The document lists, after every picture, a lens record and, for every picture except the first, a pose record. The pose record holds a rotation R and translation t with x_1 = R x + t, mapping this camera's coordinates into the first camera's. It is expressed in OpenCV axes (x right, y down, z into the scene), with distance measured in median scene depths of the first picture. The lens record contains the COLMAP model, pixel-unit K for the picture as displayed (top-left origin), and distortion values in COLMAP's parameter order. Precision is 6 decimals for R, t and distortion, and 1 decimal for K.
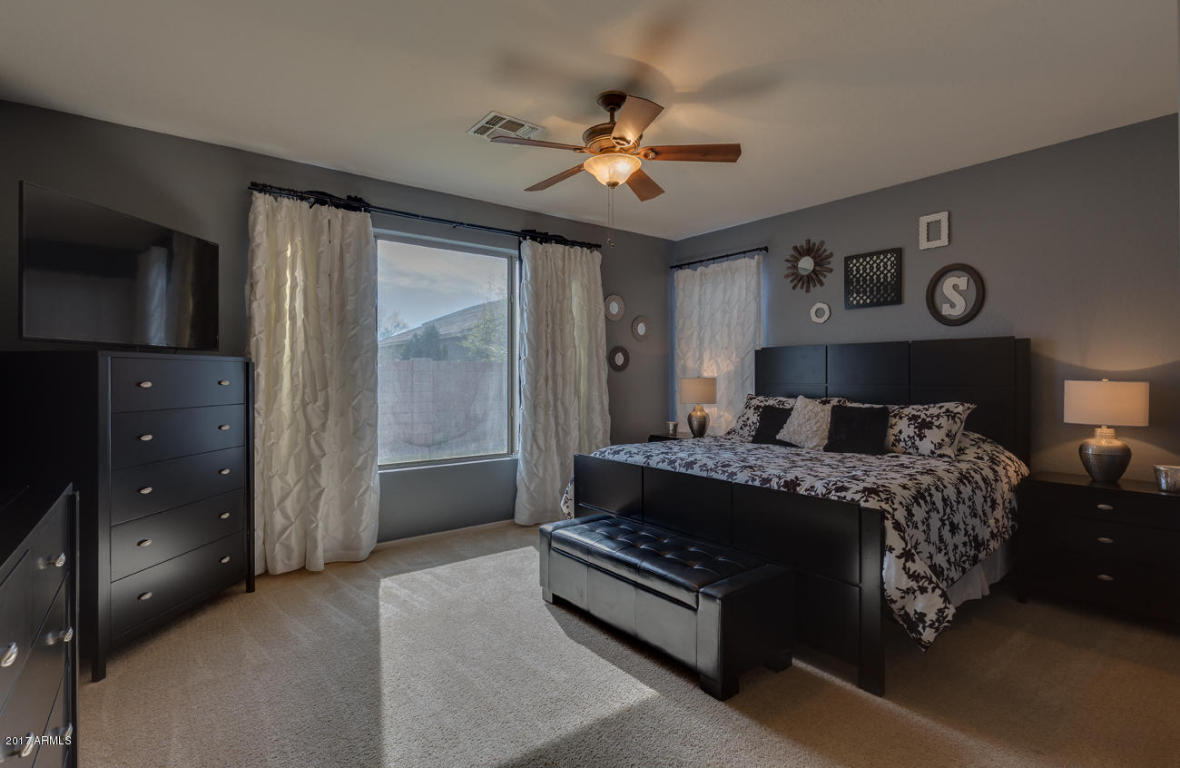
lens RADIAL K [[570.3, 0, 590.0], [0, 570.3, 384.0], [0, 0, 1]] dist [0.015458, -0.000129]
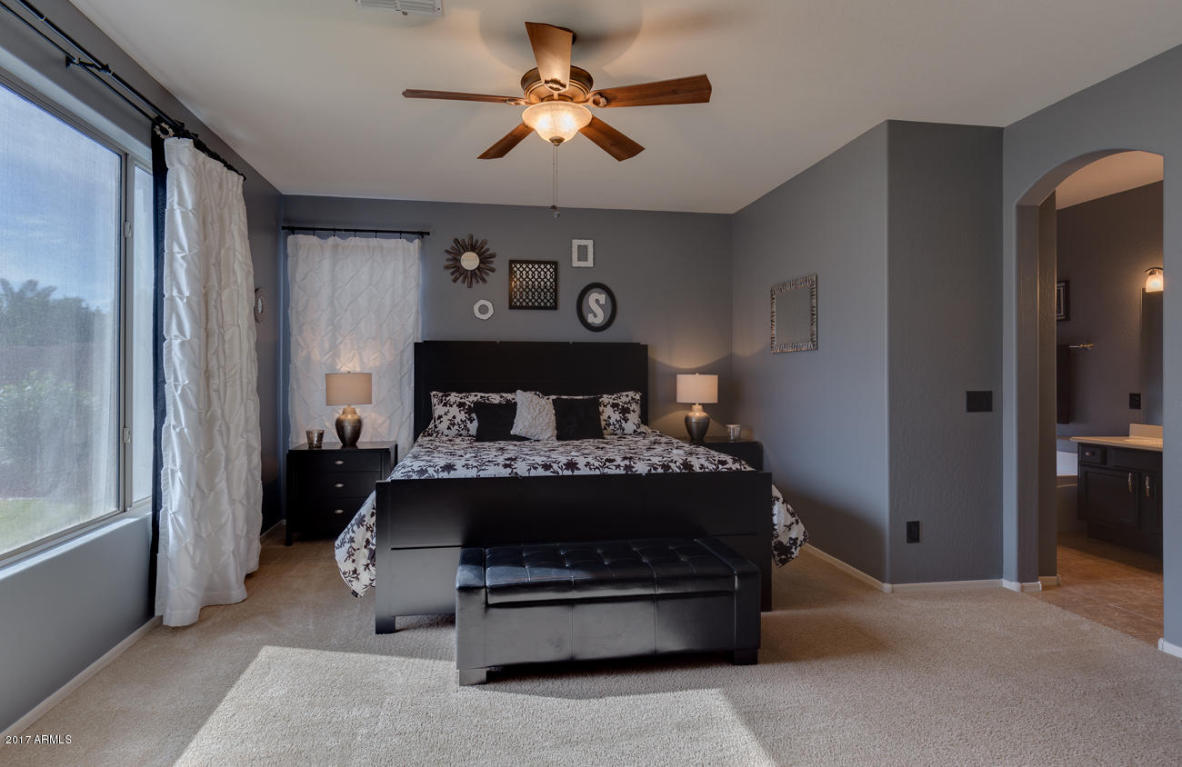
lens RADIAL K [[577.5, 0, 589.1], [0, 577.5, 376.0], [0, 0, 1]] dist [0.005217, 0.000104]
pose [[0.491068, -0.003878, 0.871112, -0.451909], [0.011108, 0.999937, -0.001810, -0.001736], [-0.871050, 0.010565, 0.491080, 0.367790]]
